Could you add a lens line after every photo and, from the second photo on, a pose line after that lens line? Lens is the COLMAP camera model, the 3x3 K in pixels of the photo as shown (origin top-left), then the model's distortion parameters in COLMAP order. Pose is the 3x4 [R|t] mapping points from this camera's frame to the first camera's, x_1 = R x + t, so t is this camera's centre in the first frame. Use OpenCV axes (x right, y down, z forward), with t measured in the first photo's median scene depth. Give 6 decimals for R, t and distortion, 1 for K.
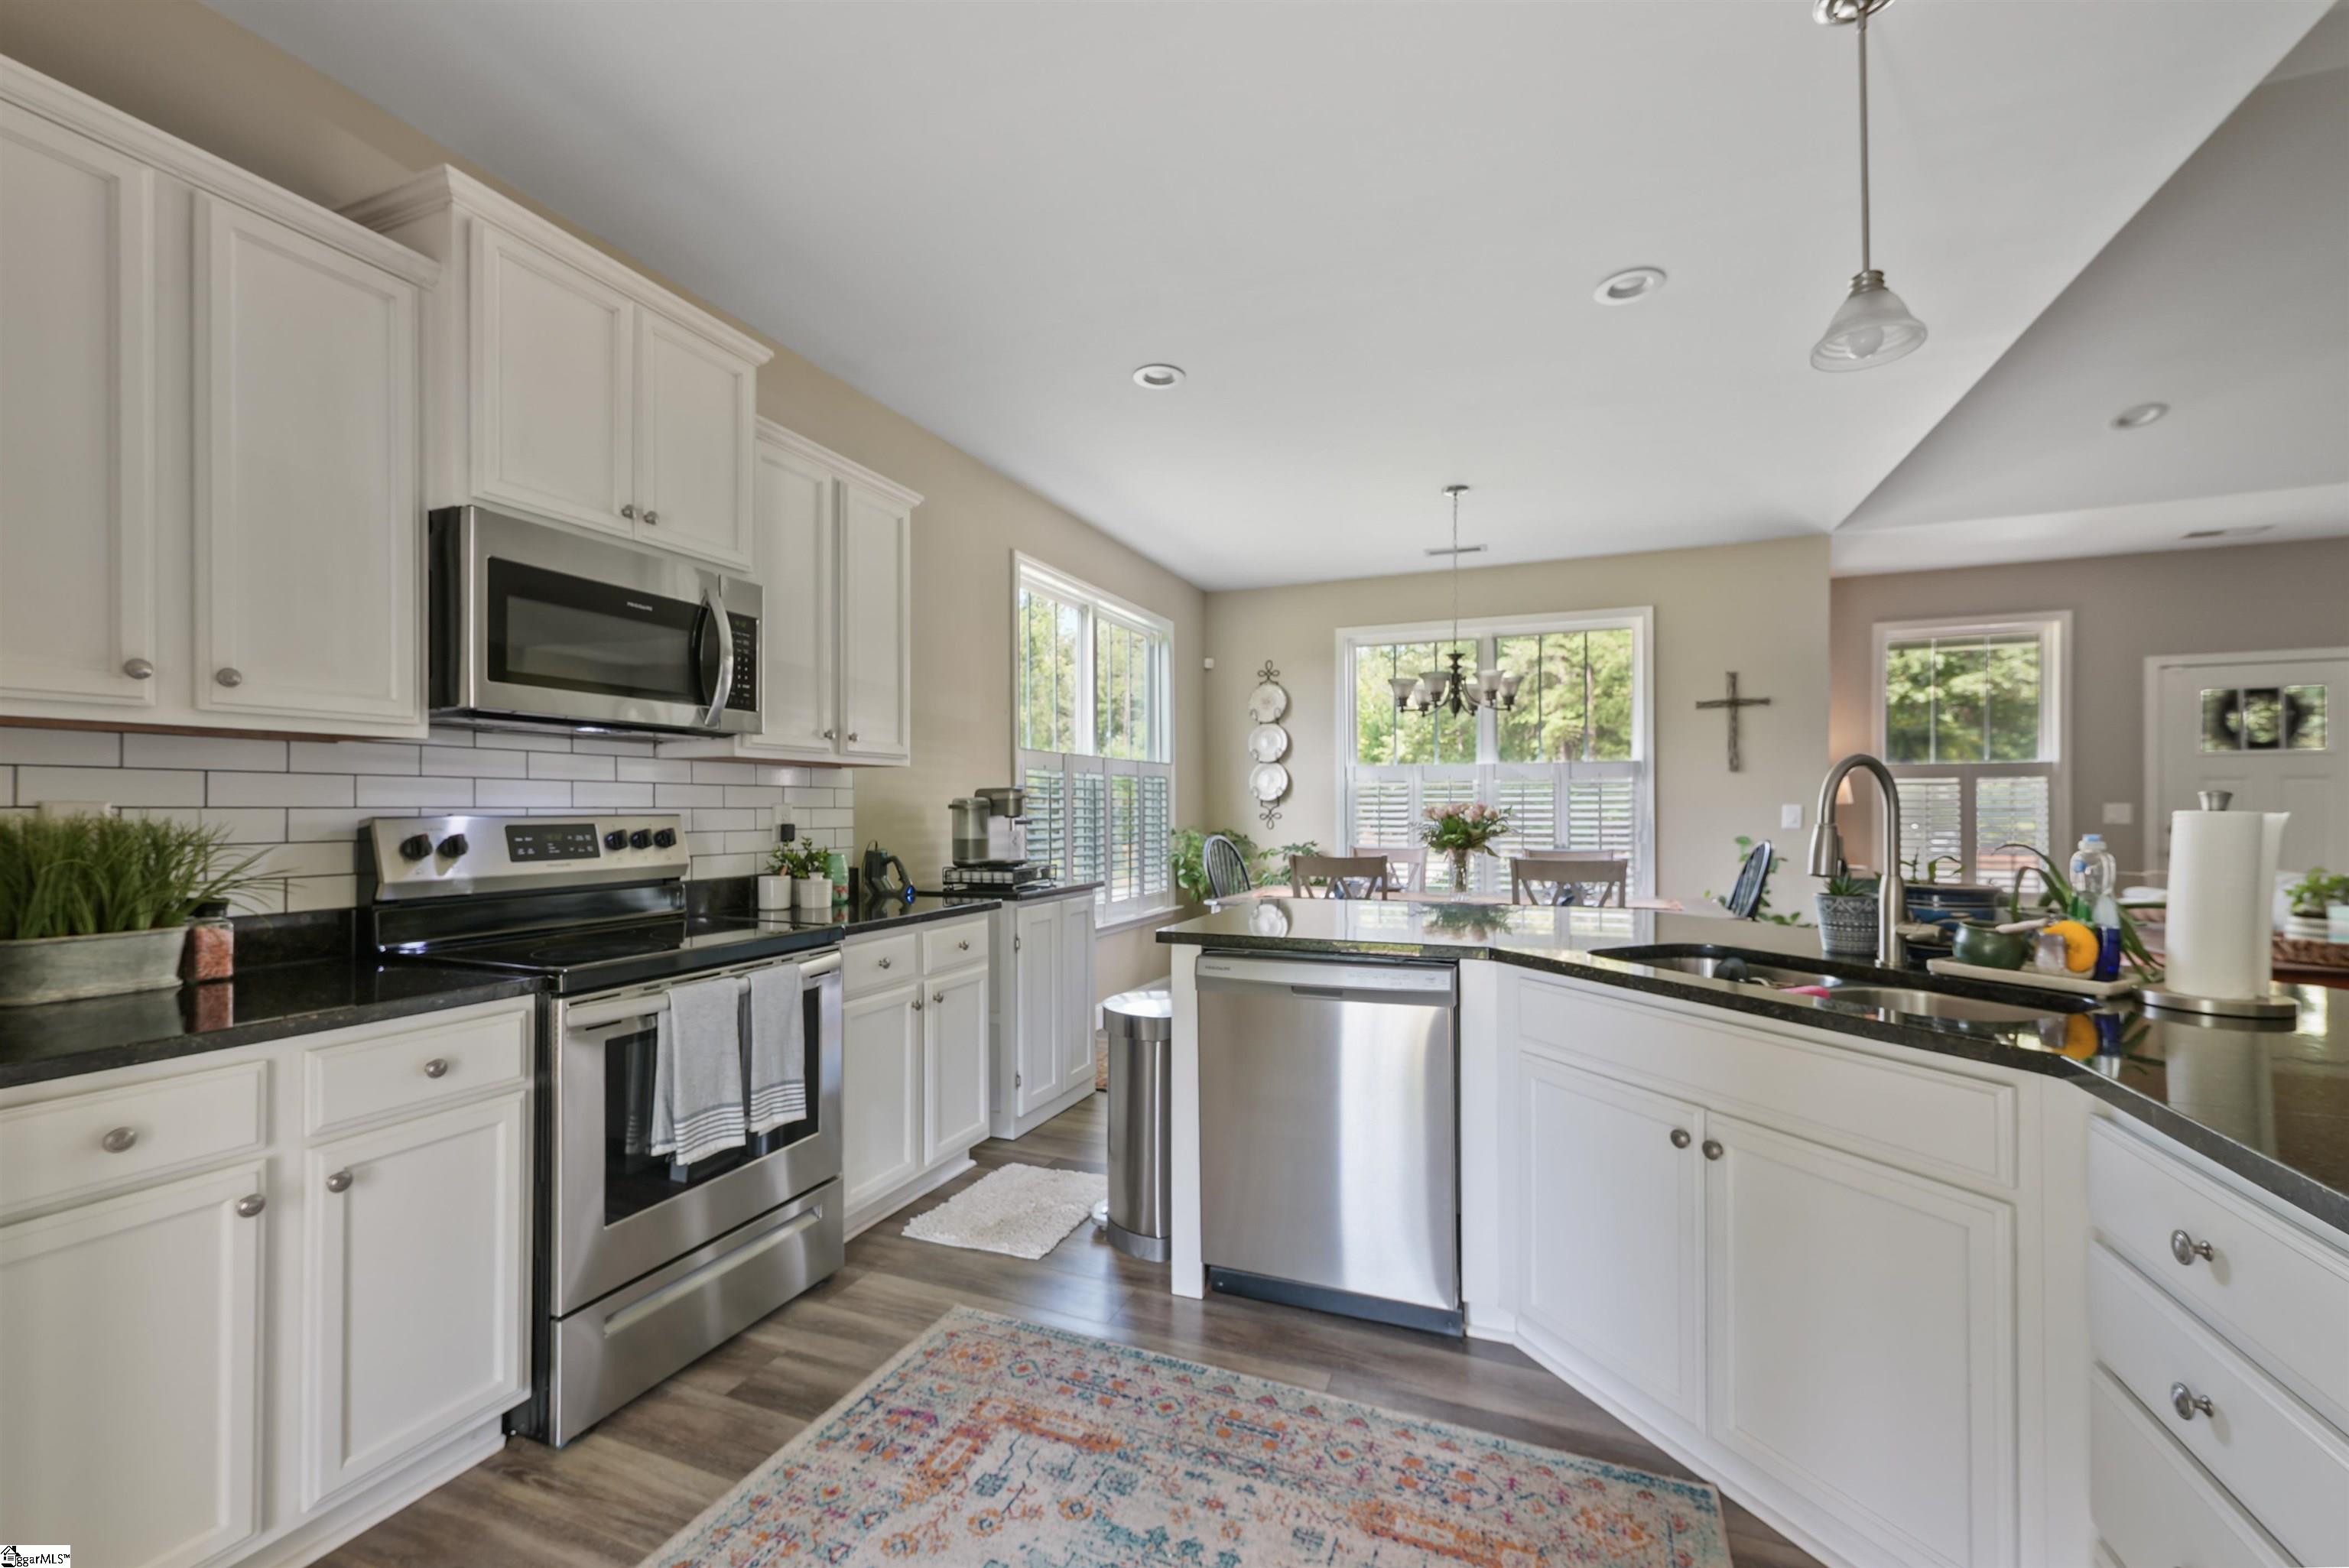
lens RADIAL K [[963.1, 0, 1152.7], [0, 963.1, 813.7], [0, 0, 1]] dist [0.001361, -0.000056]
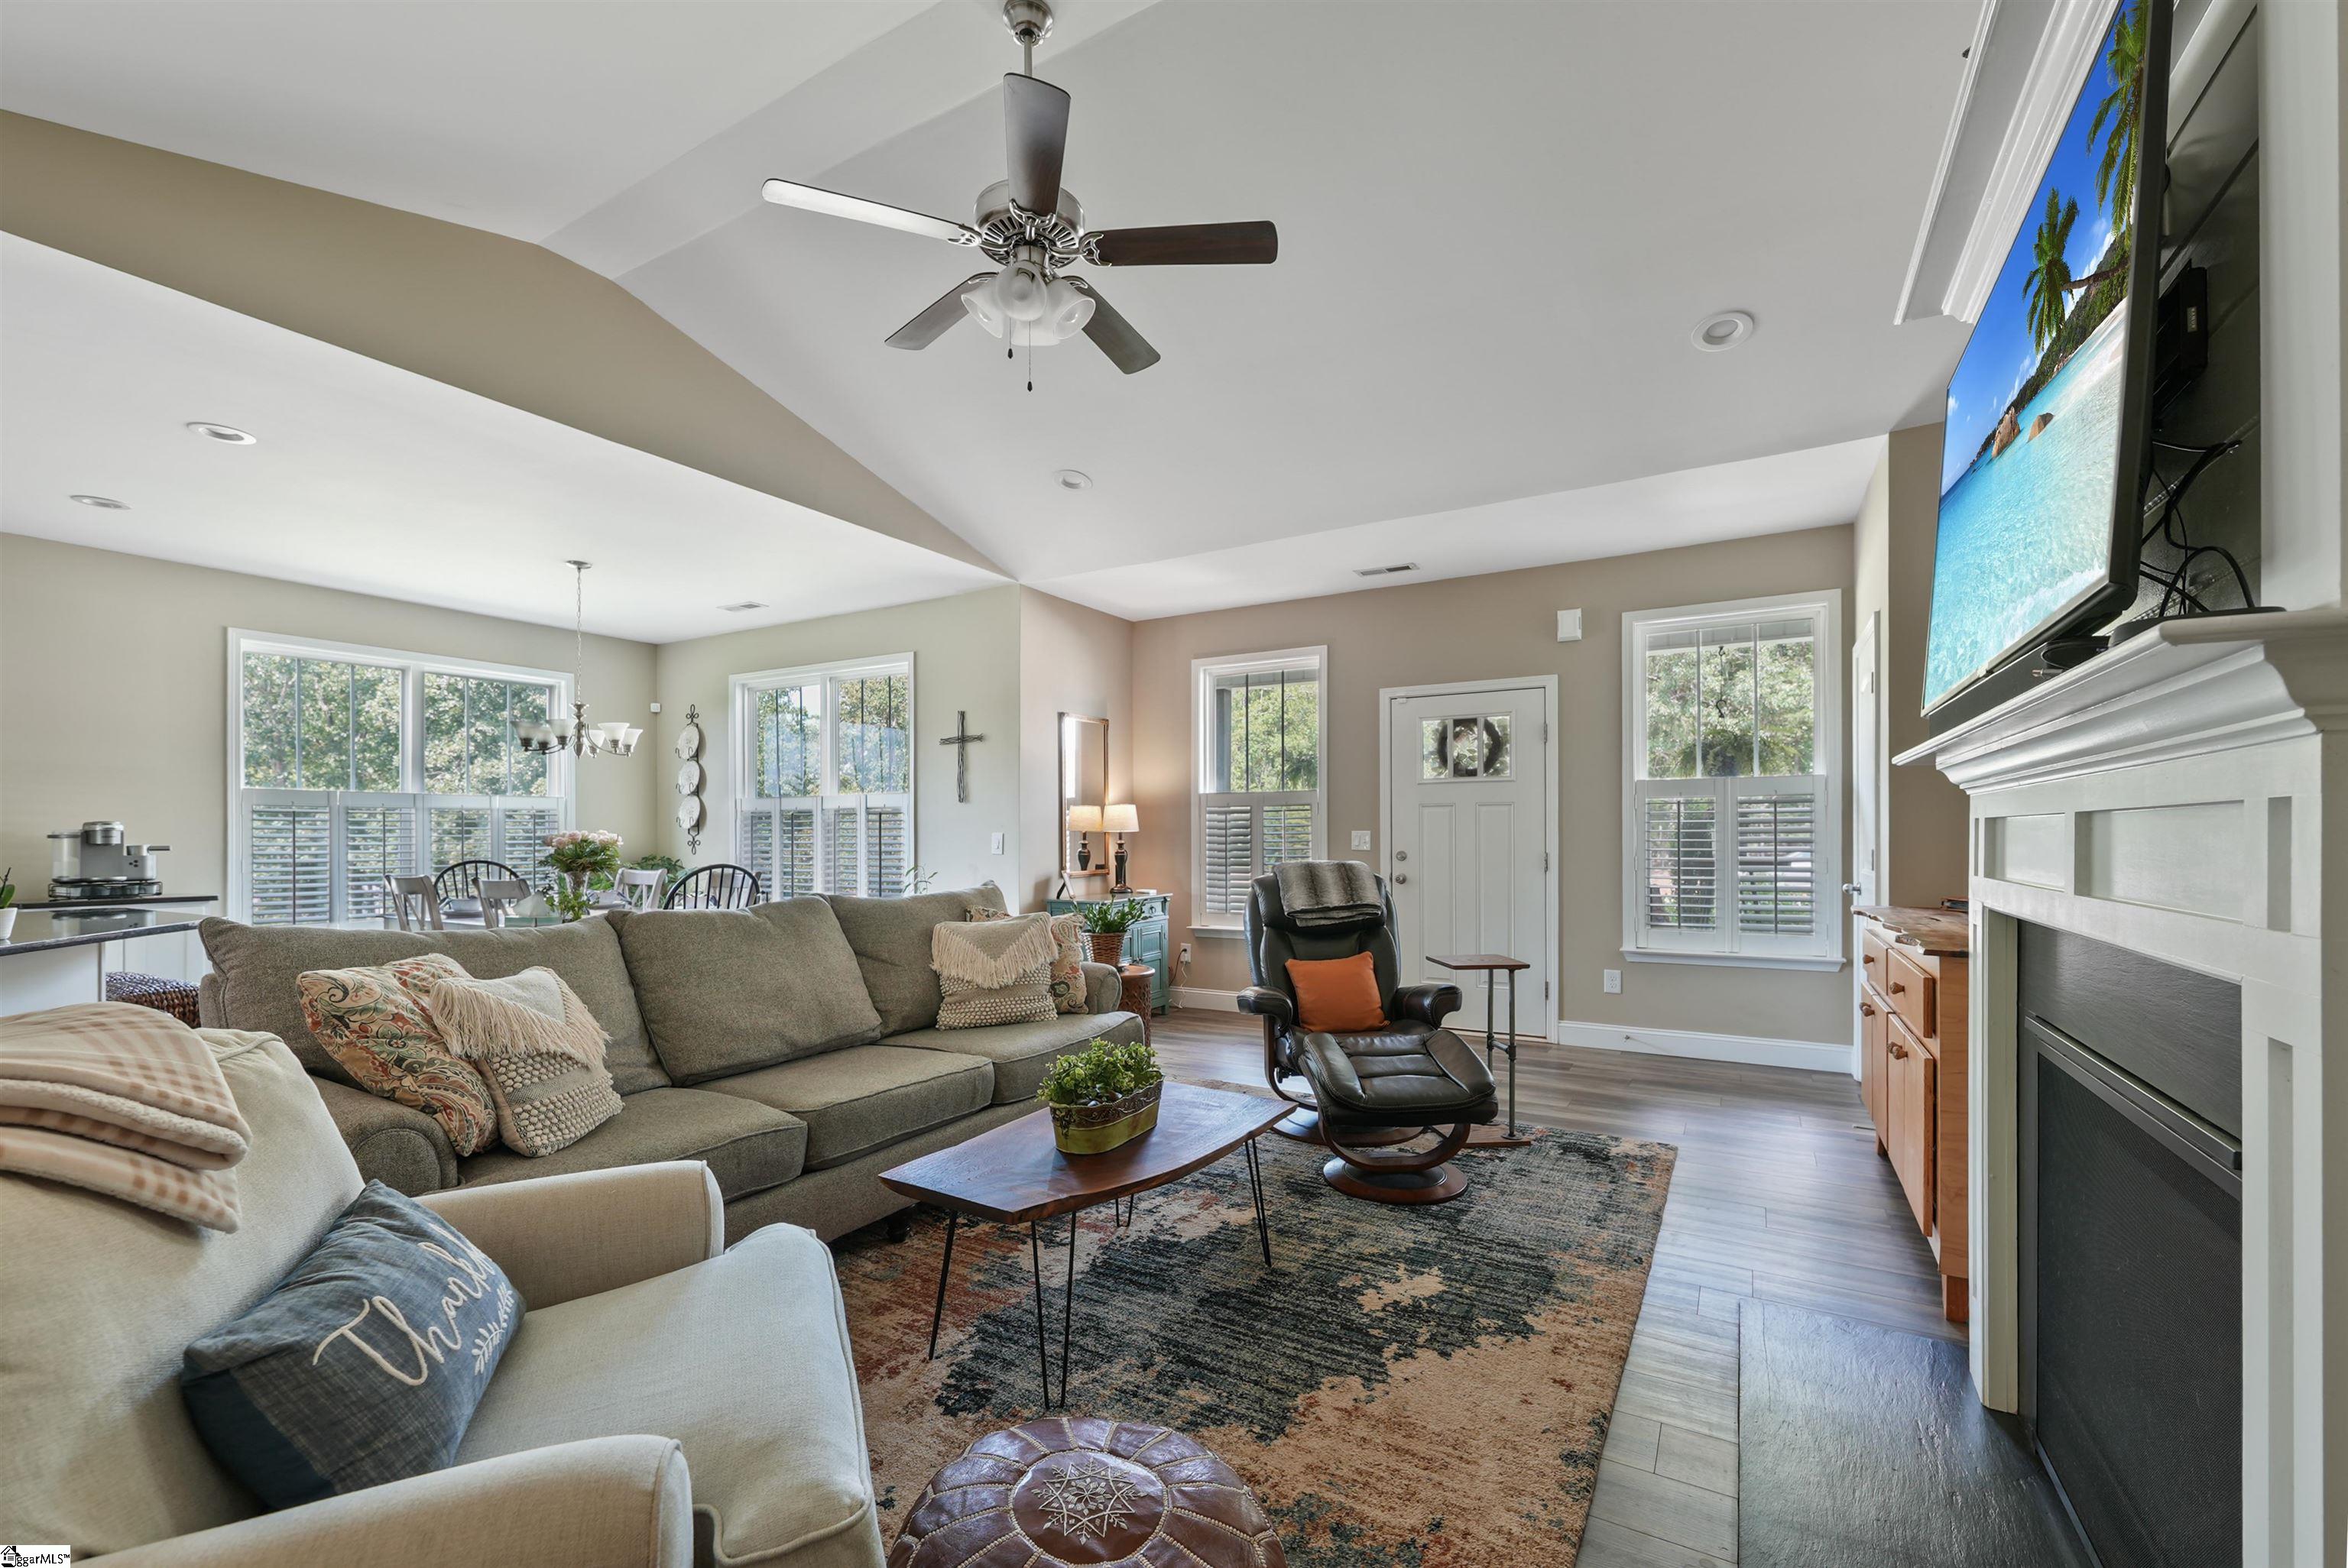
lens RADIAL K [[962.6, 0, 1162.8], [0, 962.6, 835.4], [0, 0, 1]] dist [0.001361, -0.000056]
pose [[0.991973, -0.000152, -0.126452, 0.923192], [-0.000424, 0.999990, -0.004531, -0.001534], [0.126452, 0.004548, 0.991962, -0.047703]]
